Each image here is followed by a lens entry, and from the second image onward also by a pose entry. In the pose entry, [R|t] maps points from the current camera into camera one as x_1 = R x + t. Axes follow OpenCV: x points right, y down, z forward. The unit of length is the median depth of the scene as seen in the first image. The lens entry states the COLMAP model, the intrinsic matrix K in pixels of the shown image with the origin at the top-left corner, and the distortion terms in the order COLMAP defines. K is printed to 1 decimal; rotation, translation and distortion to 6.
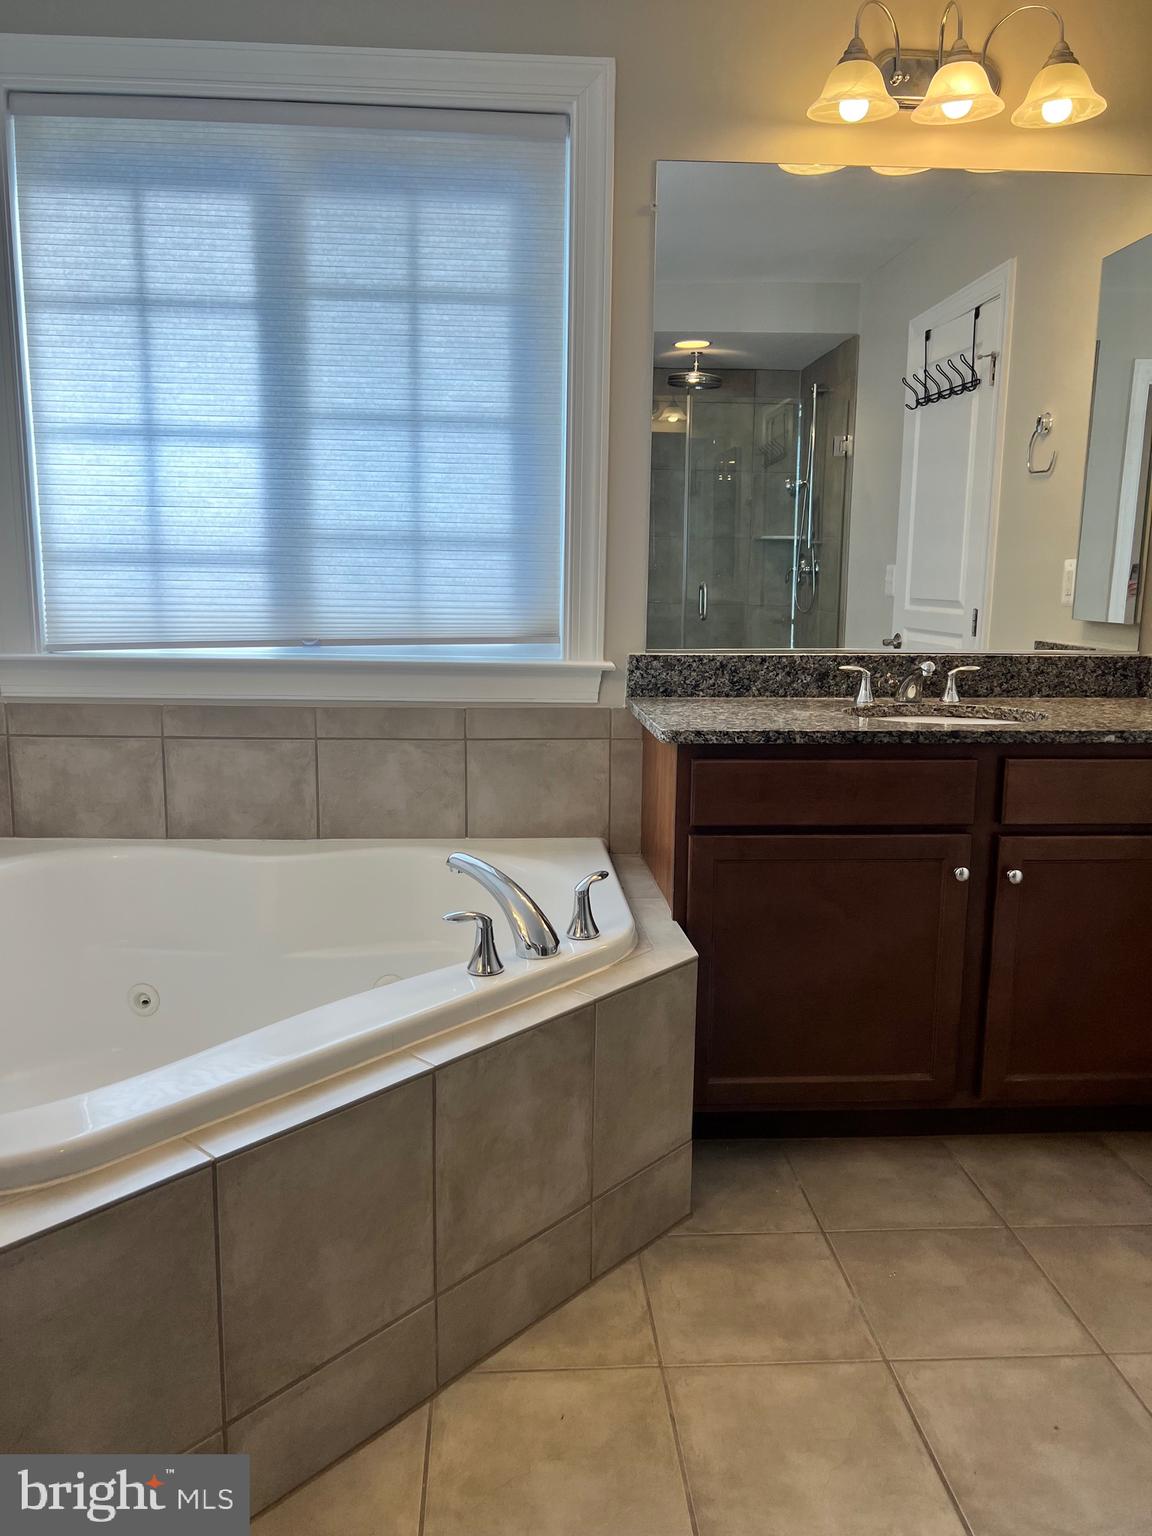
lens RADIAL K [[1156.0, 0, 563.4], [0, 1156.0, 773.0], [0, 0, 1]] dist [0.059108, -0.061619]
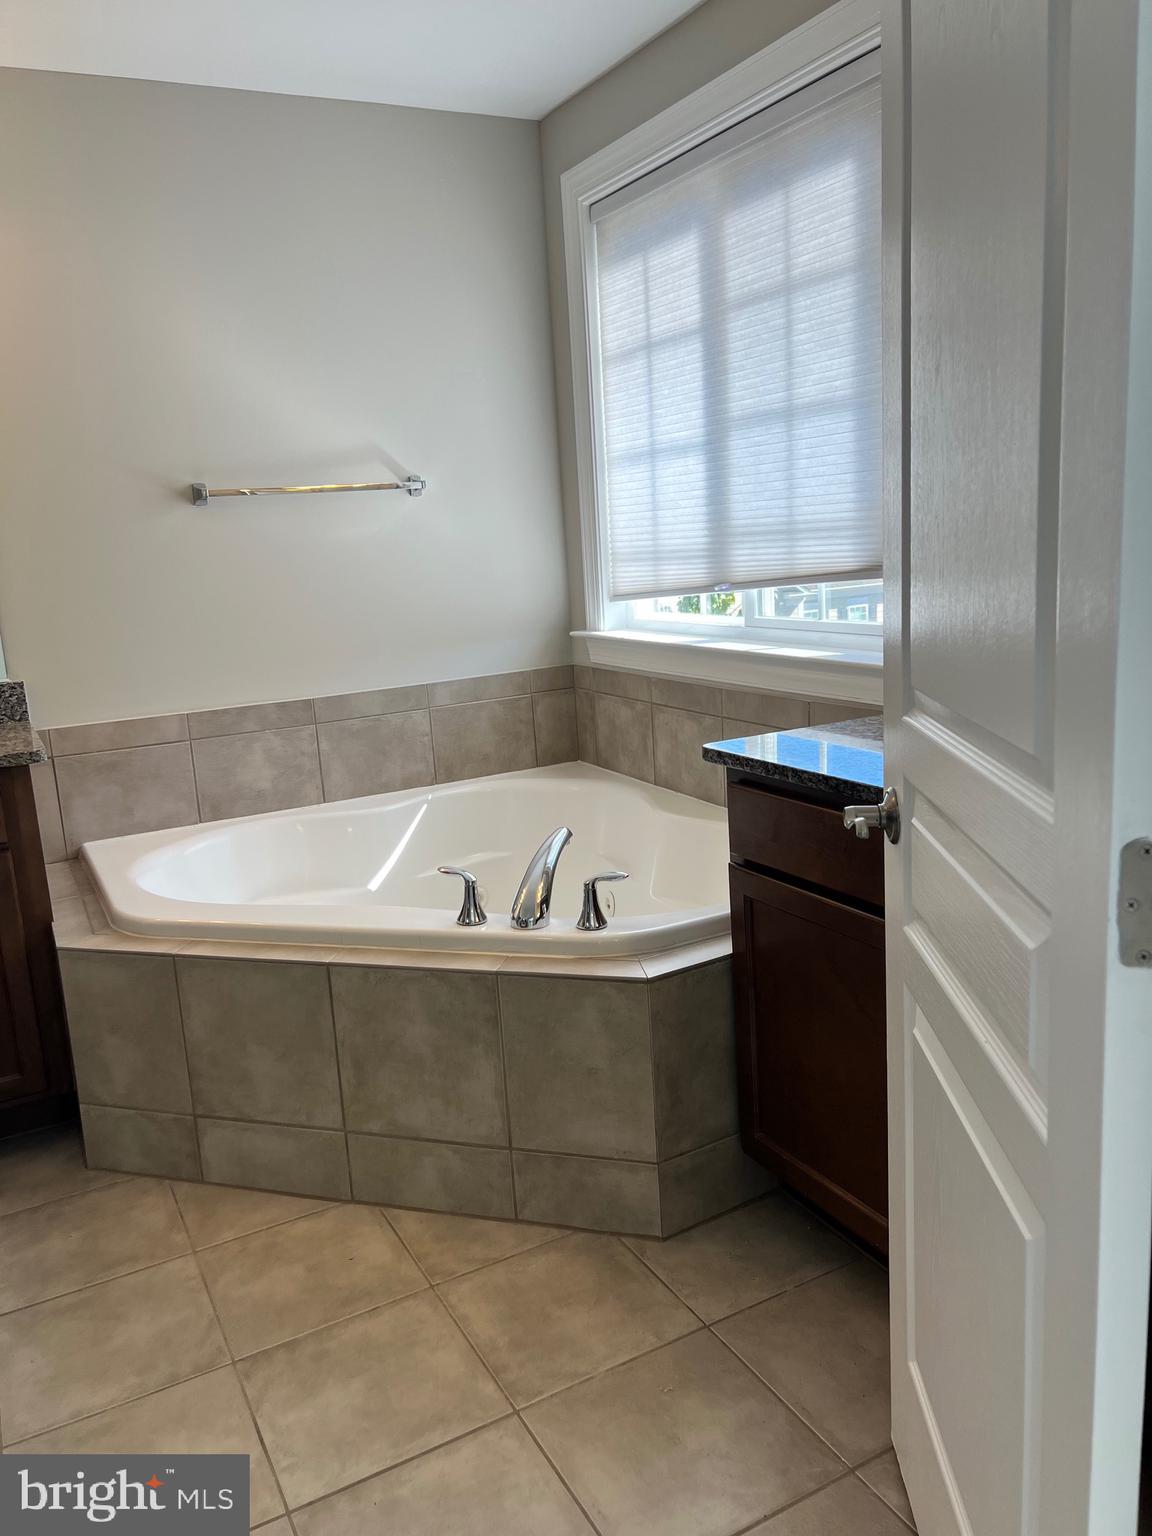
lens RADIAL K [[1156.0, 0, 565.1], [0, 1156.0, 769.0], [0, 0, 1]] dist [0.059108, -0.061619]
pose [[0.417607, 0.148002, -0.896493, 0.763332], [-0.097940, 0.988229, 0.117524, -0.101231], [0.903334, 0.038724, 0.427187, 0.422159]]
